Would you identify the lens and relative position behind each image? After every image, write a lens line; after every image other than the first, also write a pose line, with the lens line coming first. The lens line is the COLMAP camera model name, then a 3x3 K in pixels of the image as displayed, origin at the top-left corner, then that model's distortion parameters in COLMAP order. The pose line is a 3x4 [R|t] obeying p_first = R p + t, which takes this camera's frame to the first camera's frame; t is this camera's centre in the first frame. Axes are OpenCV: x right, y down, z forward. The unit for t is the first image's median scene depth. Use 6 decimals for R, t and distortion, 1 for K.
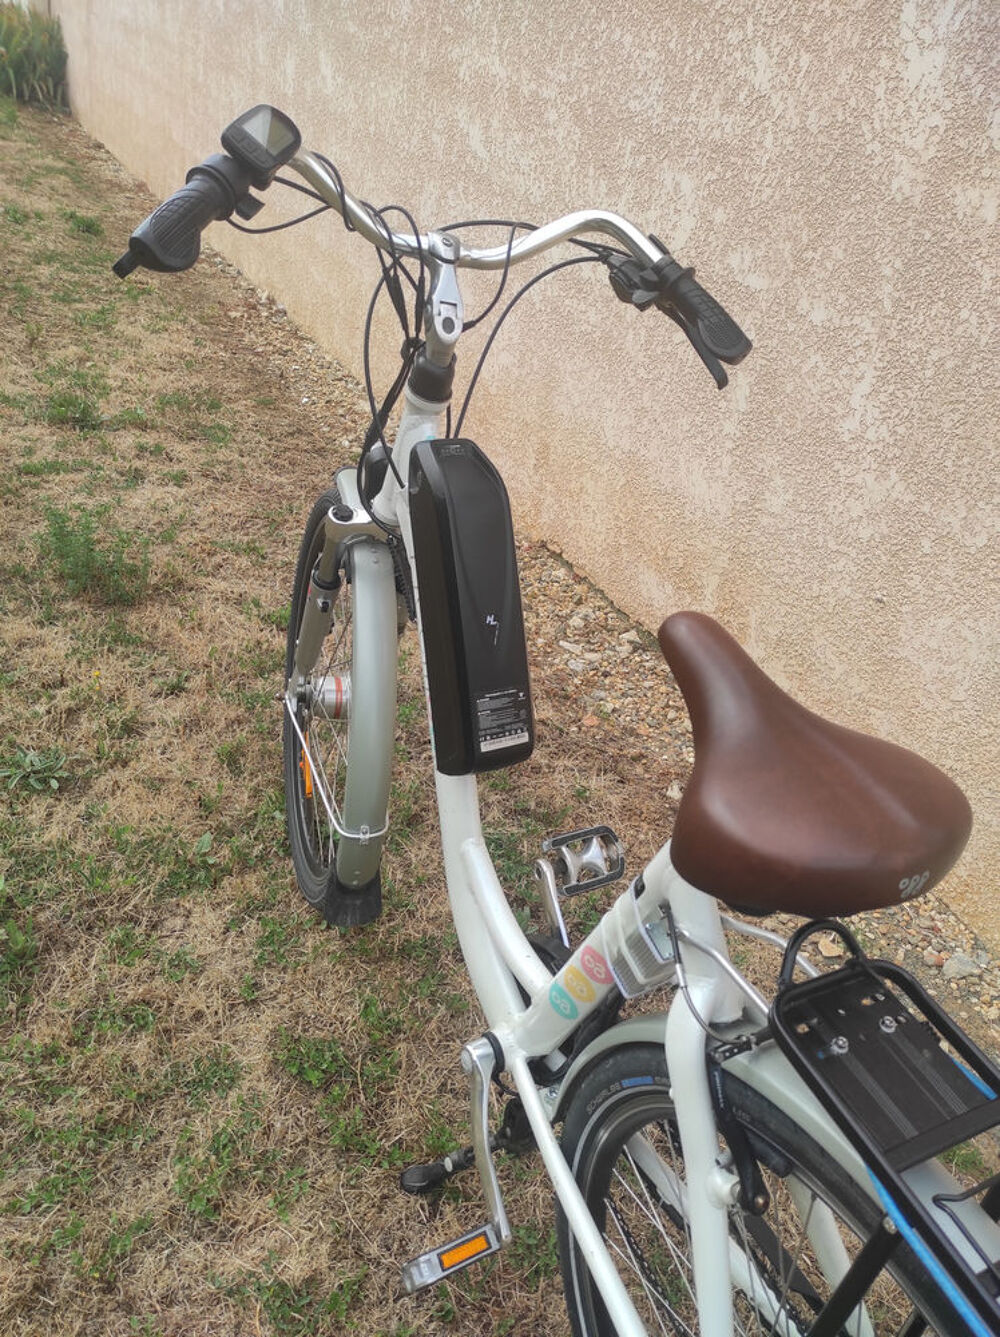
lens RADIAL K [[935.8, 0, 500.0], [0, 935.8, 668.5], [0, 0, 1]] dist [0.002292, -0.000772]
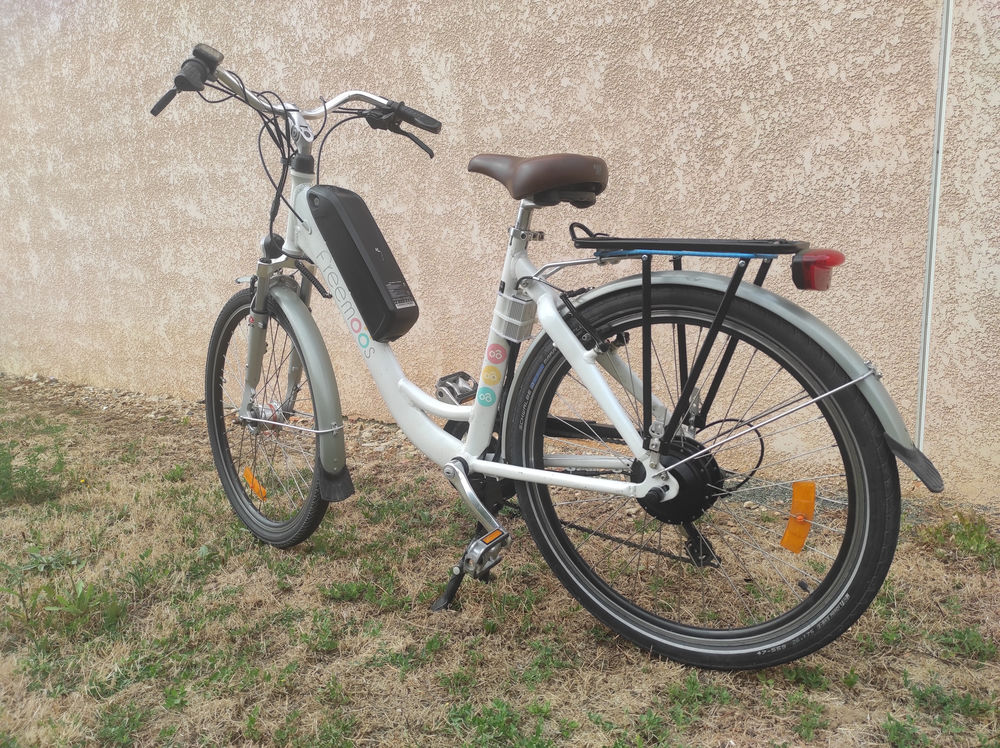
lens RADIAL K [[699.9, 0, 500.0], [0, 699.9, 374.0], [0, 0, 1]] dist [0.002292, -0.000772]
pose [[0.858969, -0.285354, 0.425141, -0.419088], [0.421251, 0.865833, -0.269965, 0.587829], [-0.291066, 0.410982, 0.863930, -0.225162]]
